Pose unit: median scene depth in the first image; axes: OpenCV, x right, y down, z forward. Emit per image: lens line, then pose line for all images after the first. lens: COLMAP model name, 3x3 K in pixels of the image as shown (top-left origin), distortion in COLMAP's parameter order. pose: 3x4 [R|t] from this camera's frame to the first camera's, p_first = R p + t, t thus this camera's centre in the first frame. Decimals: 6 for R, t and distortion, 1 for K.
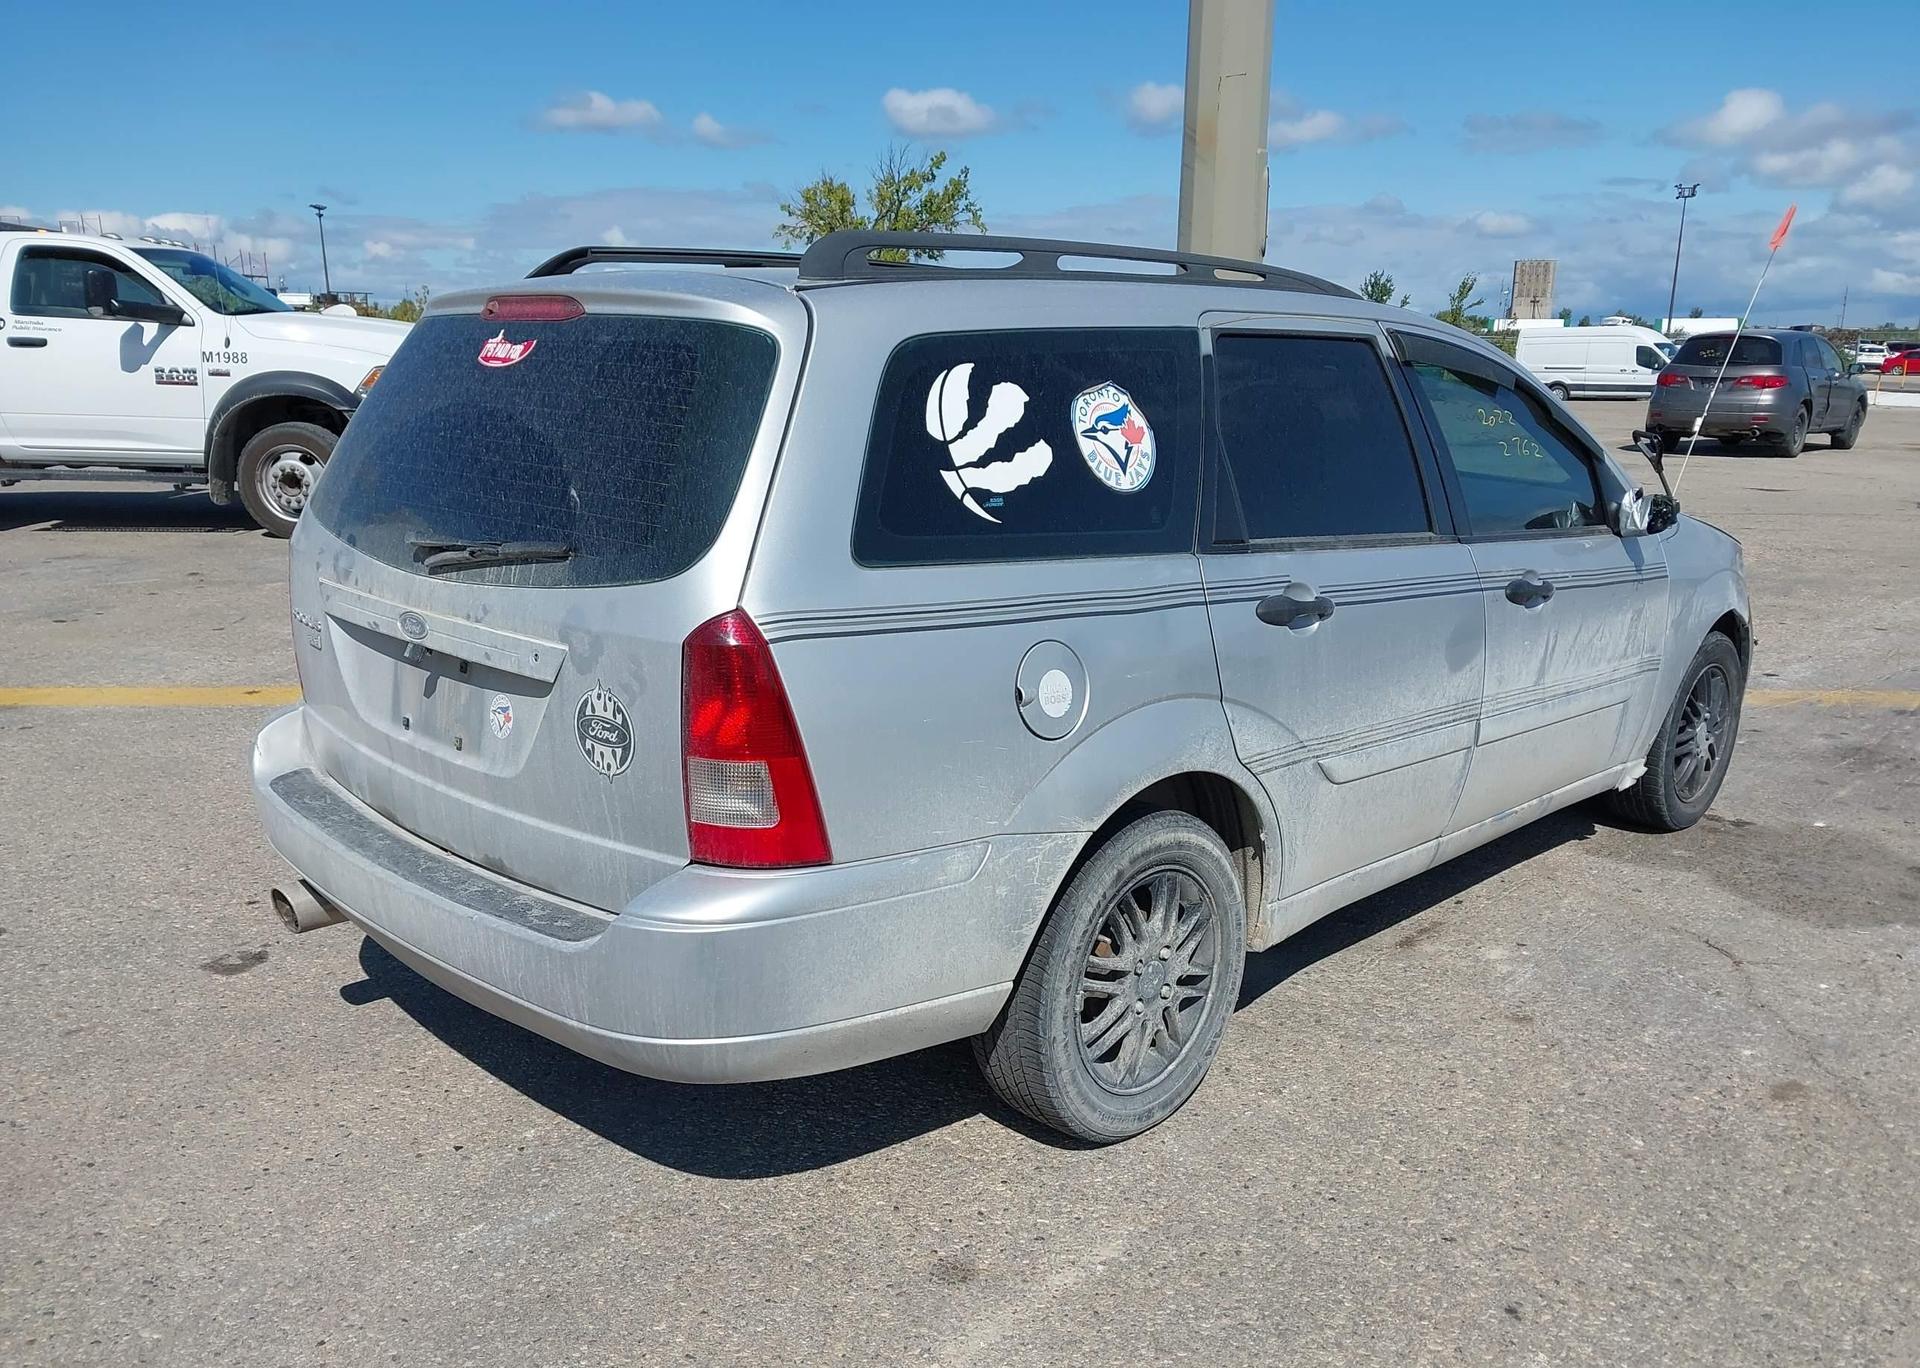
lens RADIAL K [[1592.9, 0, 1003.9], [0, 1592.9, 756.0], [0, 0, 1]] dist [0.166336, -0.401919]
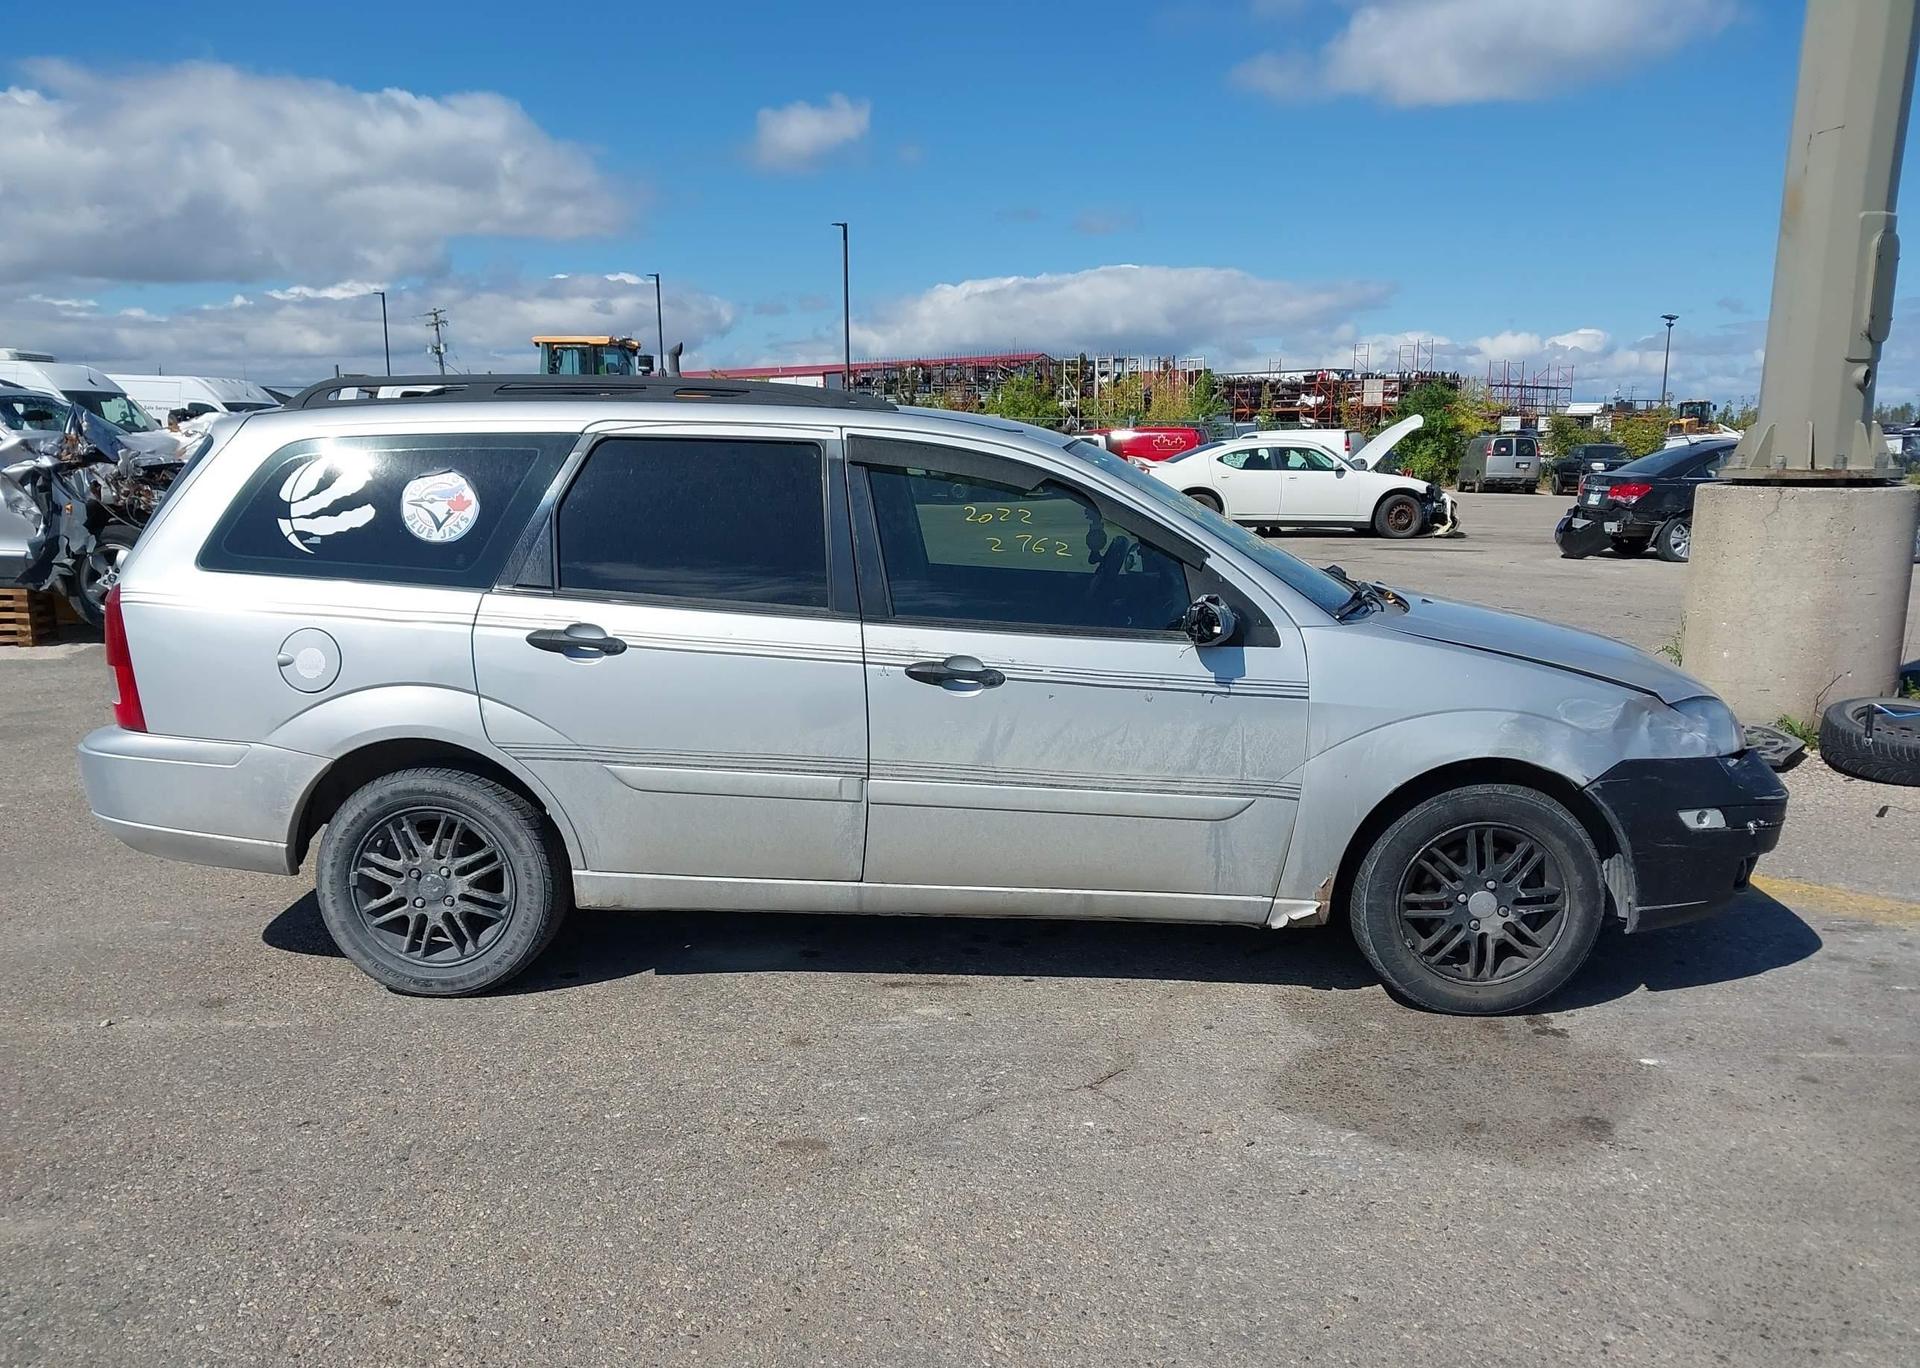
lens RADIAL K [[1577.2, 0, 954.3], [0, 1577.2, 734.0], [0, 0, 1]] dist [0.002141, -0.000617]
pose [[0.643979, 0.123984, -0.754929, 1.485079], [-0.188628, 0.982048, 0.000378, -0.083183], [0.741424, 0.142158, 0.655806, 0.432284]]
